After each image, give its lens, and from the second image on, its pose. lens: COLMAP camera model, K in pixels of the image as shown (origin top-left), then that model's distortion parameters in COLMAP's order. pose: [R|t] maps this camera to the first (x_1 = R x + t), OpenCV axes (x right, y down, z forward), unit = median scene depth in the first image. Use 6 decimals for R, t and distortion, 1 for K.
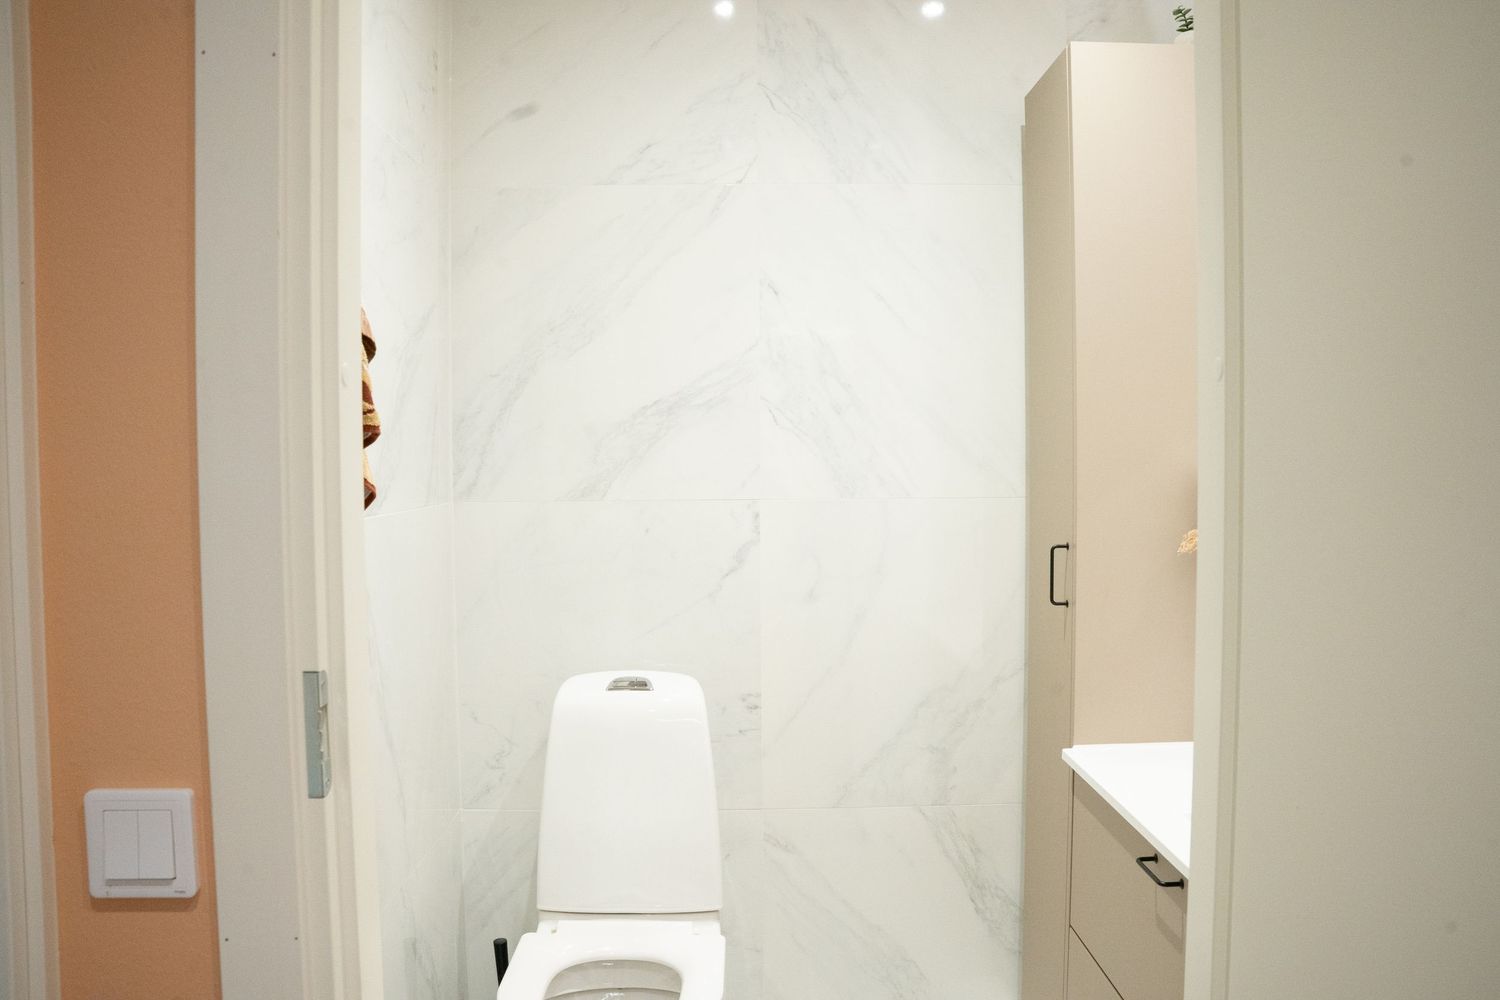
lens RADIAL K [[1219.5, 0, 750.0], [0, 1219.5, 500.0], [0, 0, 1]] dist [-0.191262, 0.162374]
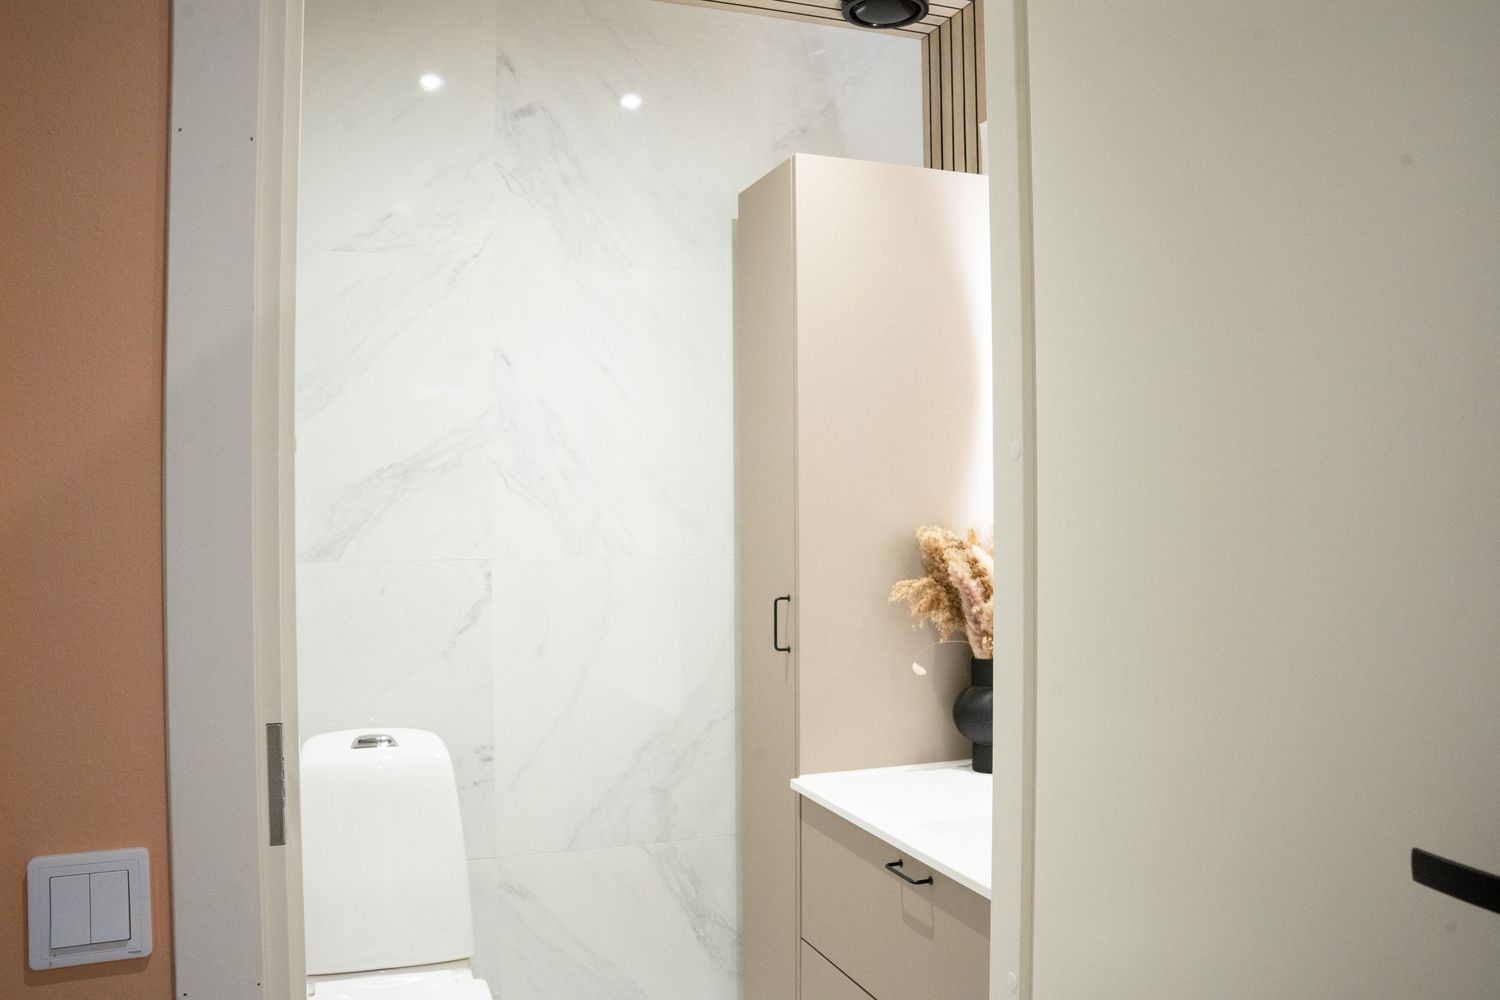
lens RADIAL K [[1219.5, 0, 750.0], [0, 1219.5, 500.0], [0, 0, 1]] dist [-0.191262, 0.162374]
pose [[0.942626, 0.005041, 0.333813, -0.130893], [0.011526, 0.998799, -0.047630, 0.000684], [-0.333652, 0.048745, 0.941435, -0.053671]]
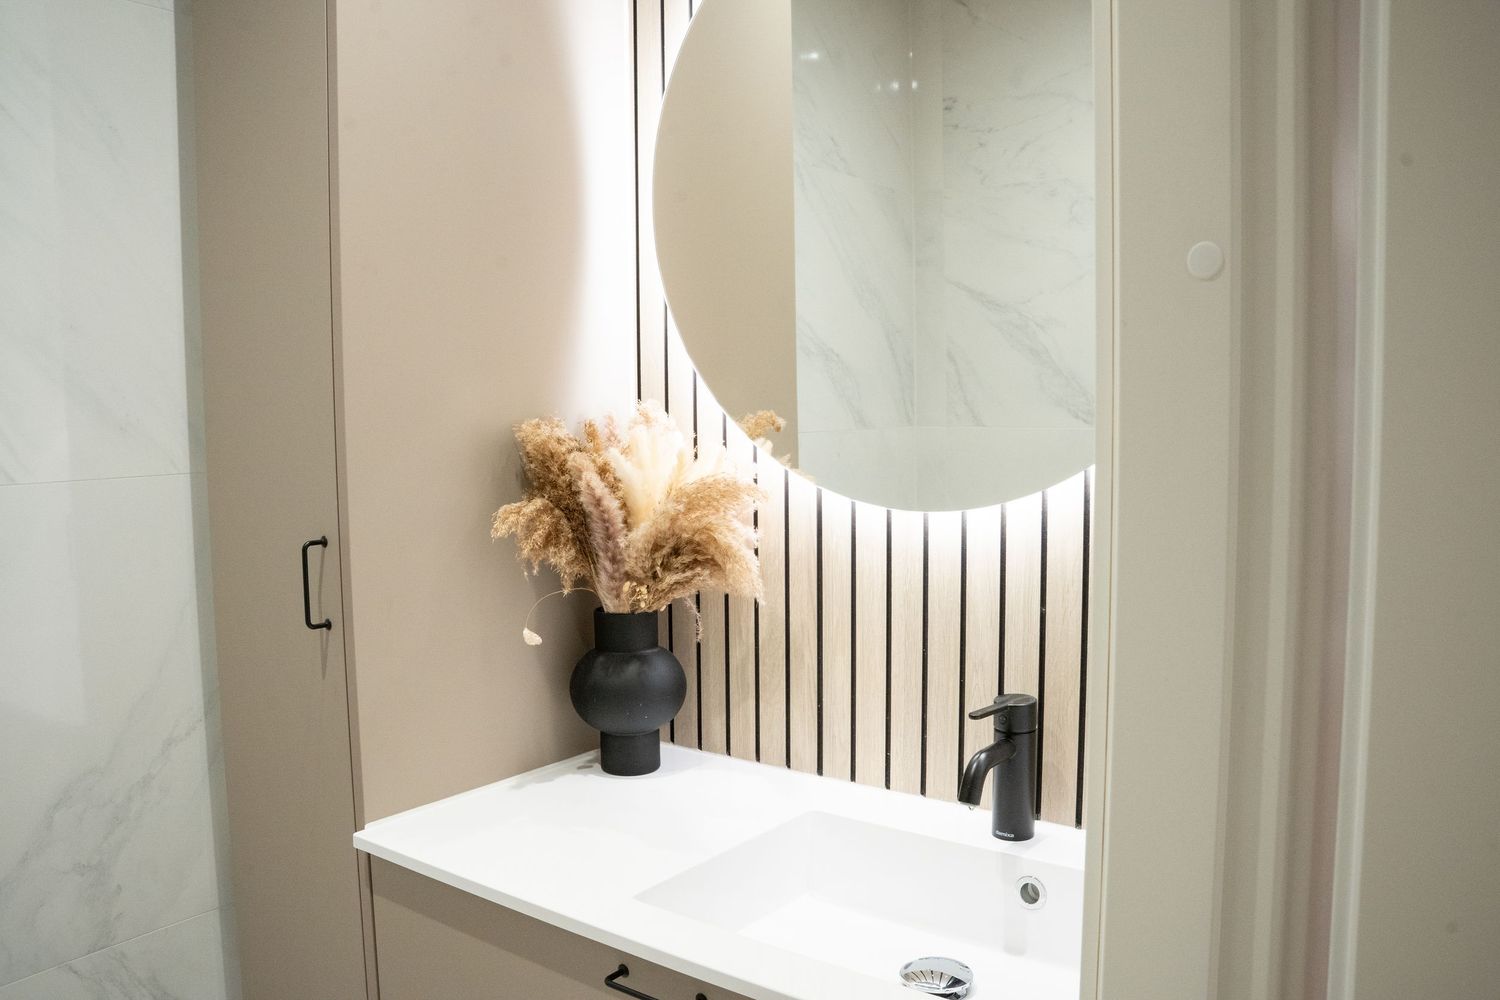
lens RADIAL K [[1219.5, 0, 750.0], [0, 1219.5, 500.0], [0, 0, 1]] dist [-0.191262, 0.162374]
pose [[0.613372, -0.066476, 0.786991, -0.106065], [0.038664, 0.997784, 0.054148, -0.011105], [-0.788847, -0.002785, 0.614583, 0.340689]]
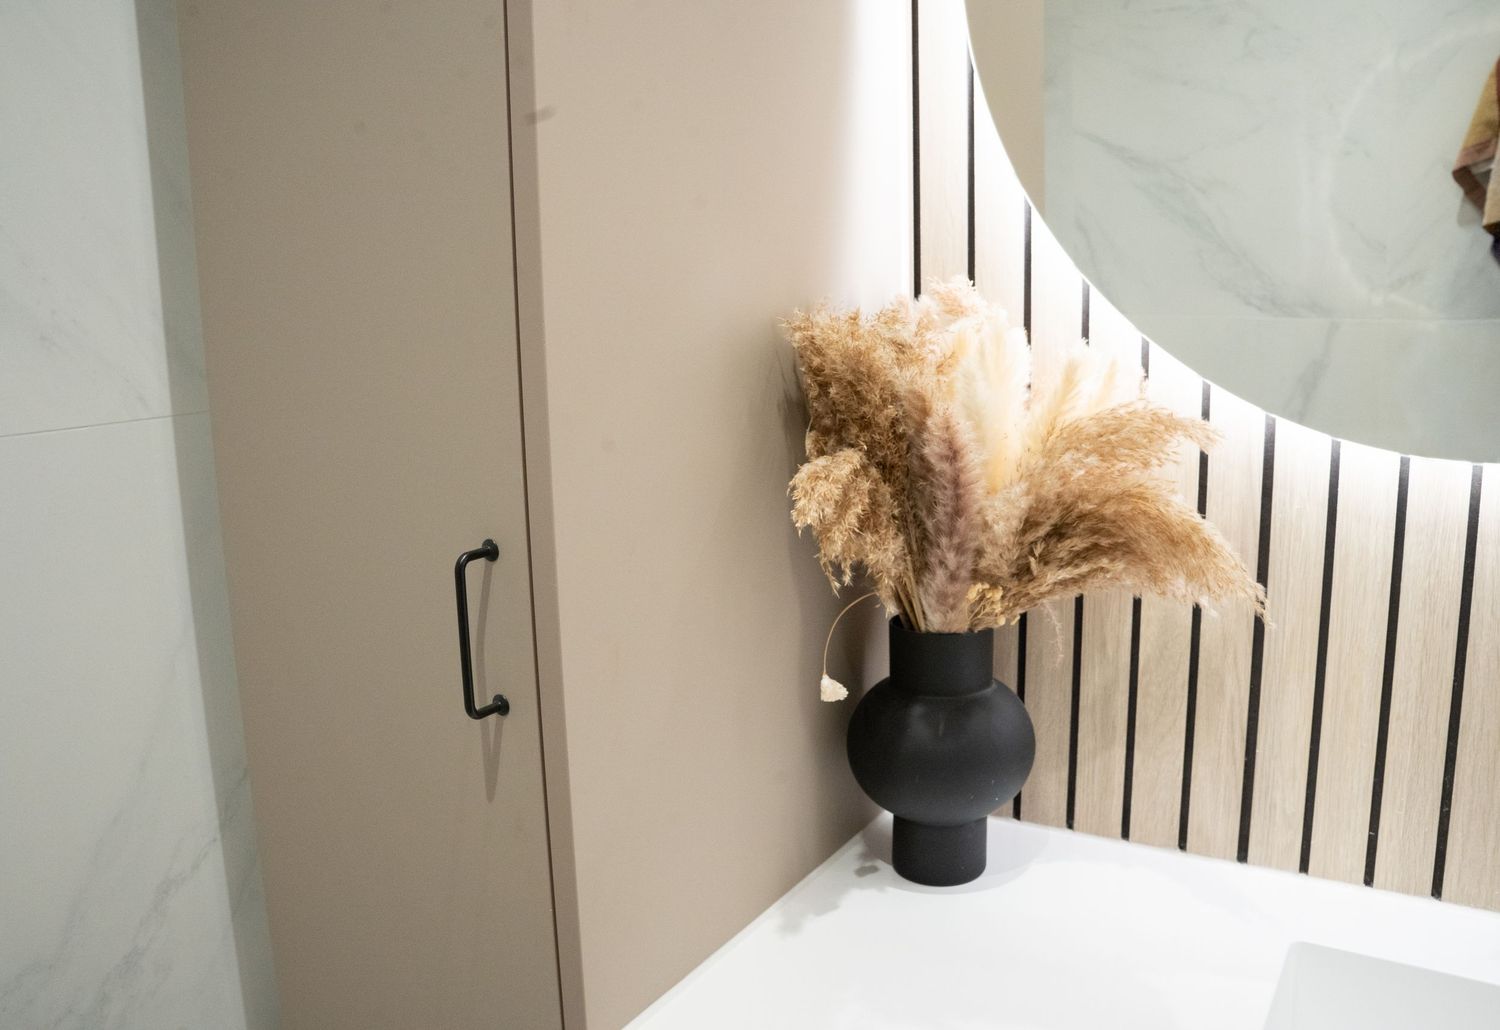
lens RADIAL K [[1250.0, 0, 773.0], [0, 1250.0, 513.3], [0, 0, 1]] dist [-0.191615, 0.168490]
pose [[0.518680, -0.159197, 0.840017, 0.002569], [0.049857, 0.986471, 0.156168, -0.021917], [-0.853514, -0.039120, 0.519600, 0.647239]]
